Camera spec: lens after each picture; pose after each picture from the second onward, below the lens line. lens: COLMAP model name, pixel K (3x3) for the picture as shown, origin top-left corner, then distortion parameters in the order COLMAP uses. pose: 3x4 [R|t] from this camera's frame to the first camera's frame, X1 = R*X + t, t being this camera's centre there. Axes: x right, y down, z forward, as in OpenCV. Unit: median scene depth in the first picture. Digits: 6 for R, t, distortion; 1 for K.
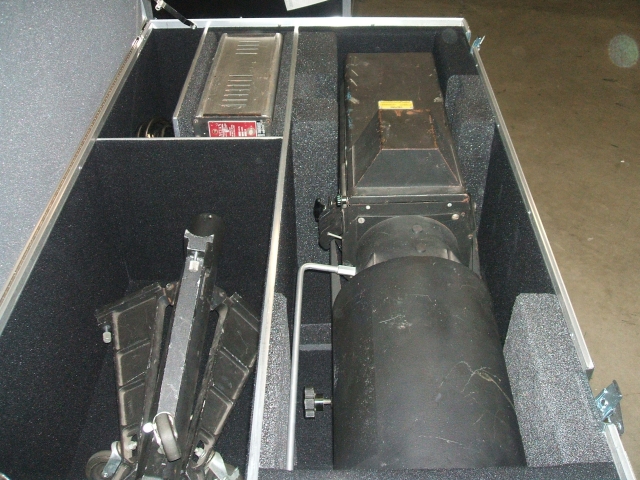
lens RADIAL K [[720.4, 0, 321.1], [0, 720.4, 239.8], [0, 0, 1]] dist [-0.102877, 0.000000]
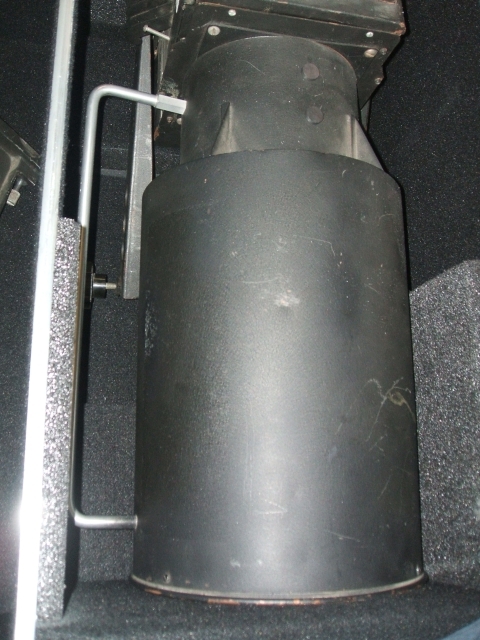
lens RADIAL K [[720.4, 0, 239.2], [0, 720.4, 320.1], [0, 0, 1]] dist [-0.102877, 0.000000]
pose [[0.959928, 0.054930, 0.274812, -0.065260], [-0.197351, 0.828724, 0.523707, -0.134148], [-0.198976, -0.556955, 0.806356, 0.432419]]
